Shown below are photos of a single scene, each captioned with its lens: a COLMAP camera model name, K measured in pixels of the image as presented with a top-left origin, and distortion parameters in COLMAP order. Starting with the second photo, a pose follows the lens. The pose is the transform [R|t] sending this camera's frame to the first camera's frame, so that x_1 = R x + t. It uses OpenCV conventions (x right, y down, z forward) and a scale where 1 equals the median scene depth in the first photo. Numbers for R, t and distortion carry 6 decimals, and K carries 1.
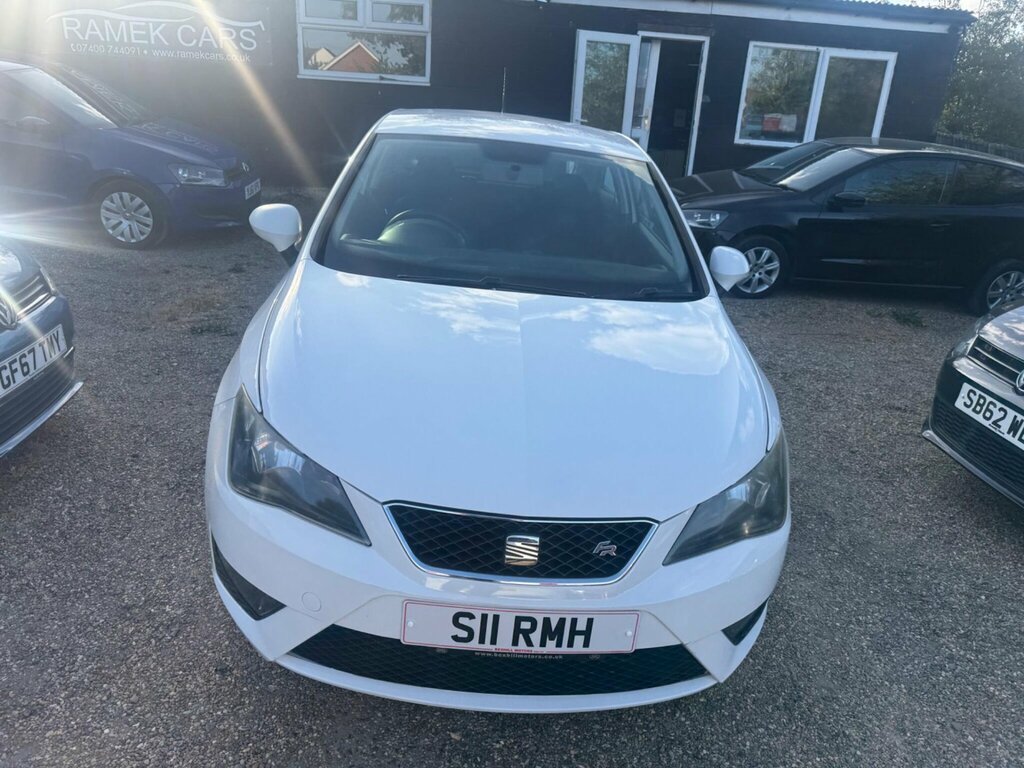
lens RADIAL K [[728.0, 0, 507.1], [0, 728.0, 386.9], [0, 0, 1]] dist [0.003312, -0.008905]
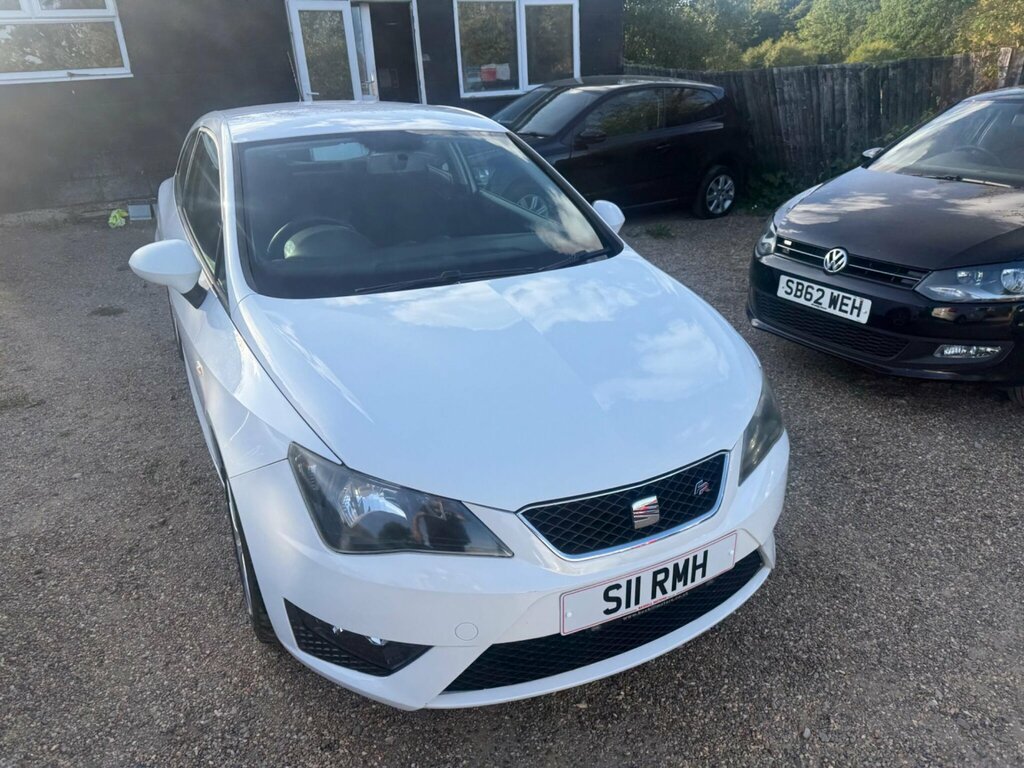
lens RADIAL K [[727.7, 0, 505.8], [0, 727.7, 376.1], [0, 0, 1]] dist [0.002875, -0.008783]
pose [[0.903705, -0.258534, 0.341289, -0.272967], [0.245746, 0.965943, 0.081009, -0.061567], [-0.350609, 0.010662, 0.936461, 0.033724]]
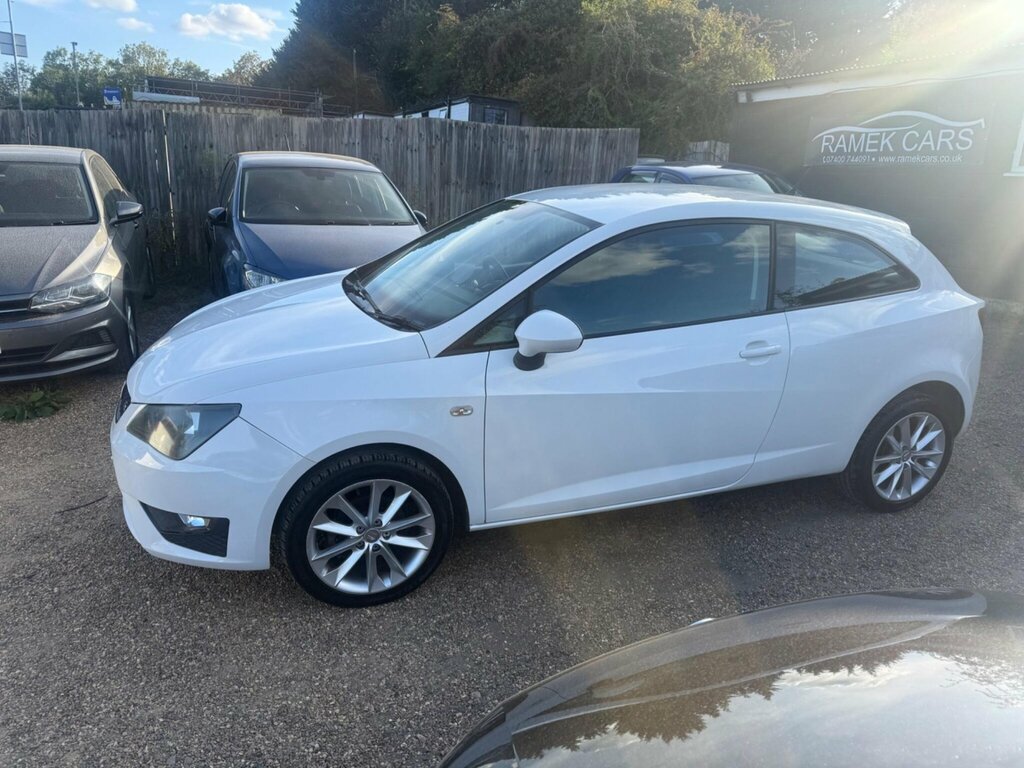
lens RADIAL K [[724.1, 0, 506.1], [0, 724.1, 383.9], [0, 0, 1]] dist [0.047489, -0.056085]
pose [[0.315731, 0.217276, -0.923637, 1.138752], [-0.360833, 0.927789, 0.094907, -0.175345], [0.877561, 0.303314, 0.371332, 0.653289]]
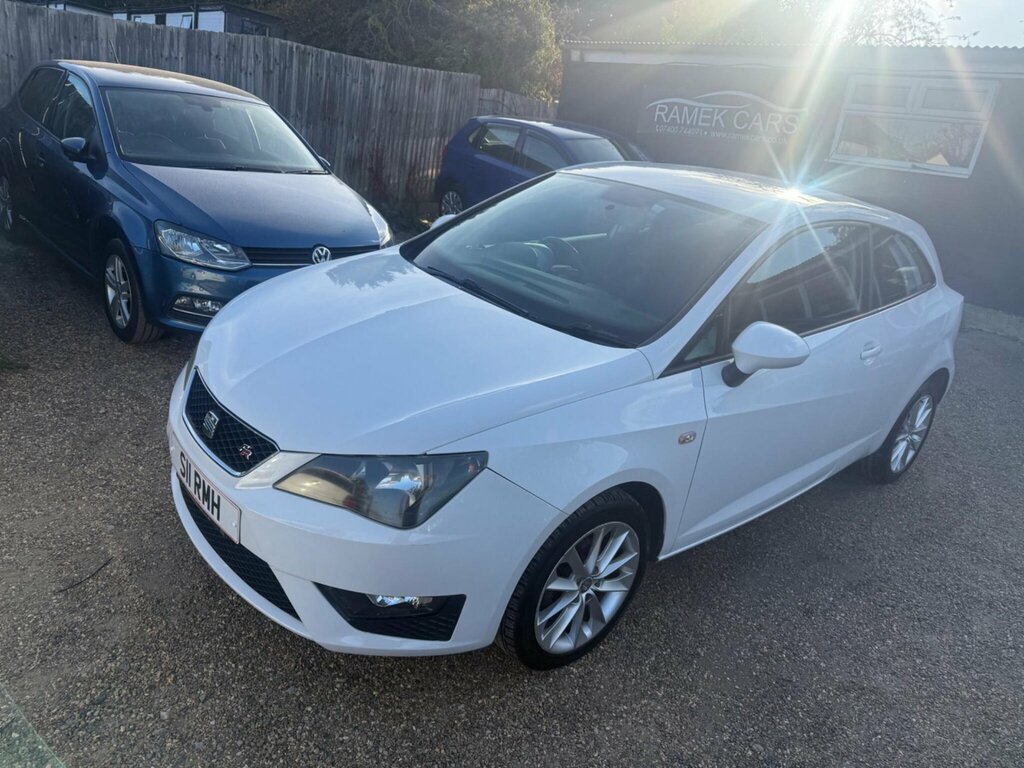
lens RADIAL K [[726.9, 0, 509.0], [0, 726.9, 381.3], [0, 0, 1]] dist [0.003011, -0.009104]
pose [[0.628655, 0.273161, -0.728132, 0.740297], [-0.363874, 0.930789, 0.035027, -0.052774], [0.687305, 0.242928, 0.684542, 0.251541]]
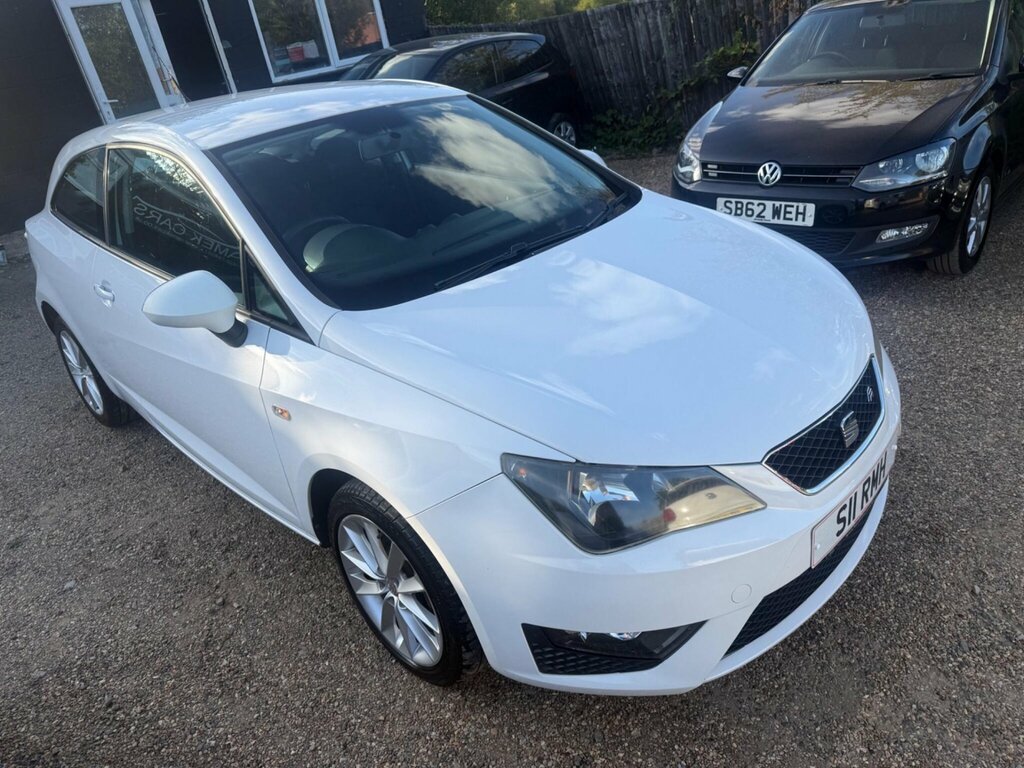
lens RADIAL K [[728.6, 0, 514.7], [0, 728.6, 378.9], [0, 0, 1]] dist [-0.000662, -0.007371]
pose [[0.703902, -0.470791, 0.531862, -0.496715], [0.433112, 0.877964, 0.203943, -0.158771], [-0.562971, 0.086800, 0.821906, 0.211438]]
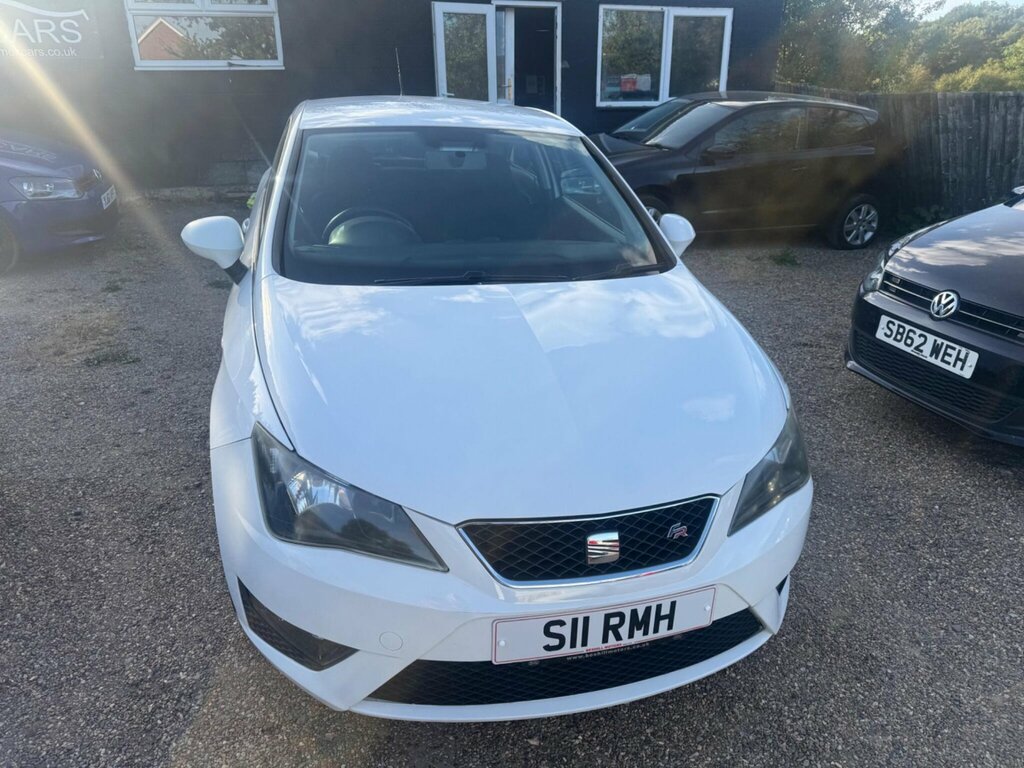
lens RADIAL K [[727.6, 0, 508.1], [0, 727.6, 383.1], [0, 0, 1]] dist [-0.001736, -0.004292]
pose [[0.974094, -0.142329, 0.175735, -0.139761], [0.136852, 0.989659, 0.042965, -0.032125], [-0.180033, -0.017803, 0.983500, 0.031848]]
